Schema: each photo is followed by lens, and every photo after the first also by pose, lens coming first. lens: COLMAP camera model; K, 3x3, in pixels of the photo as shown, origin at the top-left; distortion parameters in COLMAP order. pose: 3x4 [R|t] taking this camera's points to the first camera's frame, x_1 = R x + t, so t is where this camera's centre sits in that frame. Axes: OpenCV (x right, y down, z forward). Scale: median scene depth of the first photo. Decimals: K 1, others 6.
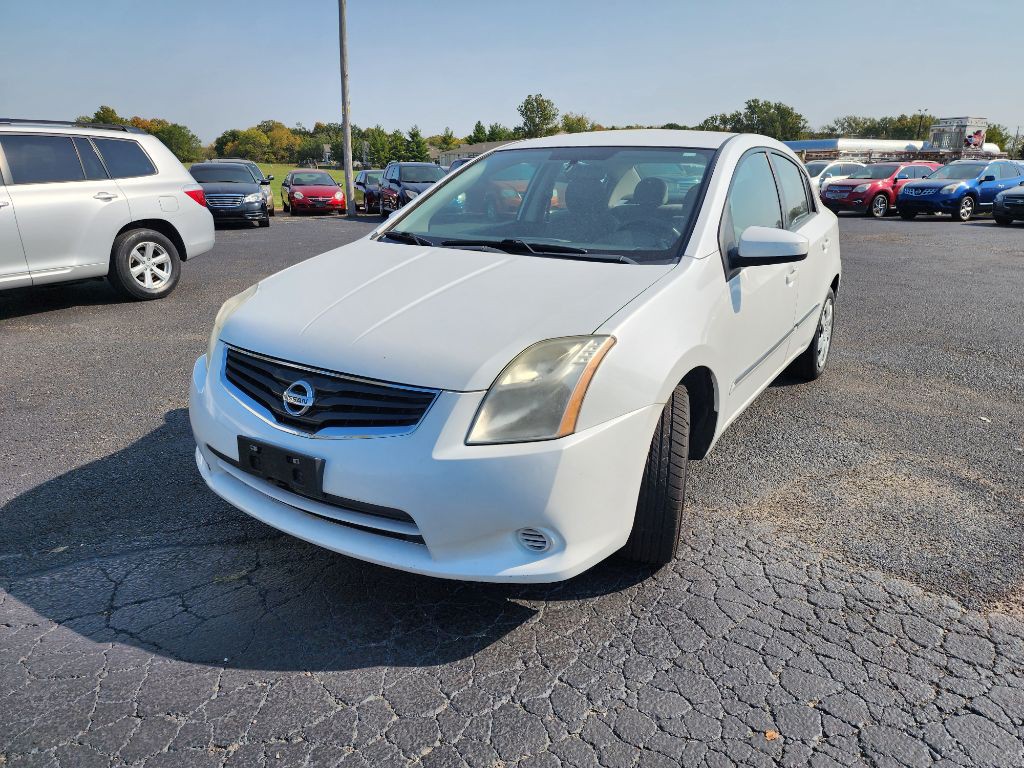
lens RADIAL K [[687.0, 0, 527.6], [0, 687.0, 379.8], [0, 0, 1]] dist [0.078148, -0.067117]
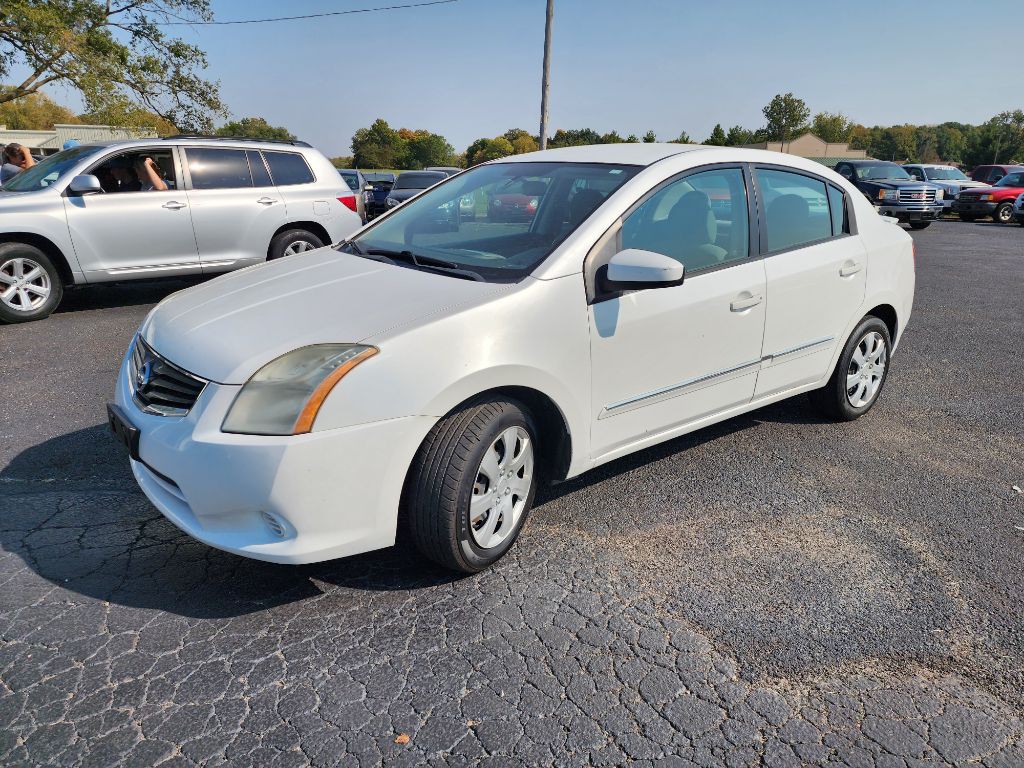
lens RADIAL K [[687.3, 0, 525.3], [0, 687.3, 389.8], [0, 0, 1]] dist [0.066561, -0.053472]
pose [[0.948291, 0.099692, -0.301338, 0.456436], [-0.097726, 0.994978, 0.021635, -0.029381], [0.301982, 0.008932, 0.953272, 0.037304]]
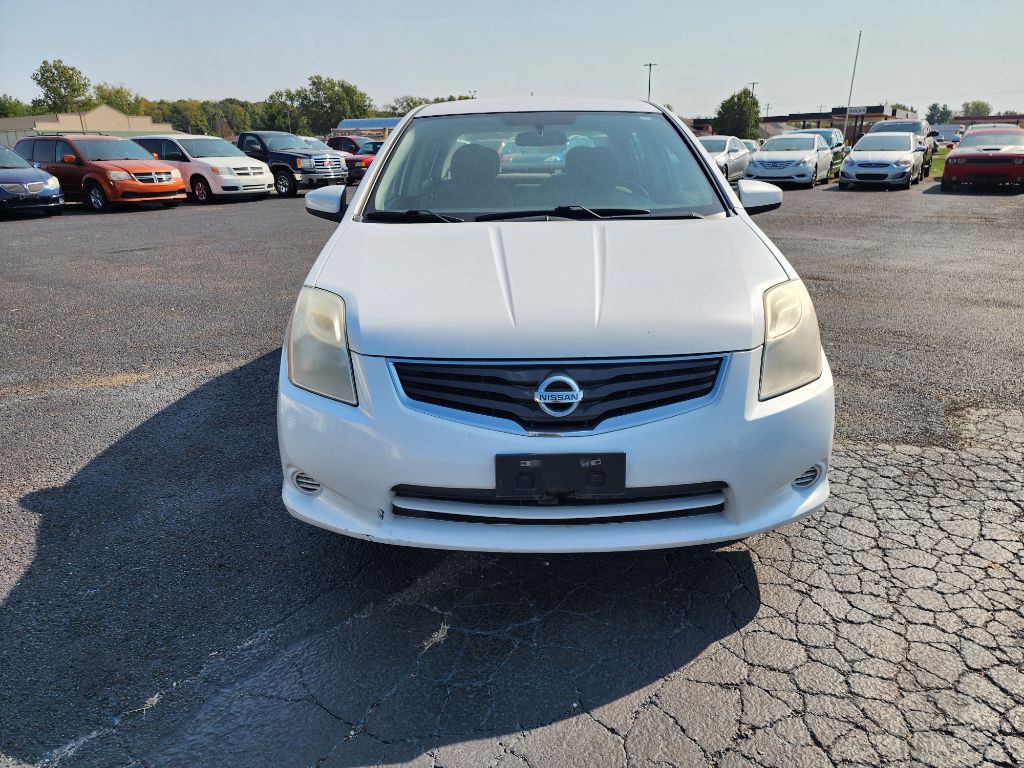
lens RADIAL K [[687.0, 0, 527.6], [0, 687.0, 379.8], [0, 0, 1]] dist [0.078148, -0.067117]
pose [[0.839973, -0.191951, 0.507544, -0.559398], [0.177685, 0.981072, 0.076972, -0.046498], [-0.512712, 0.025528, 0.858181, 0.194251]]
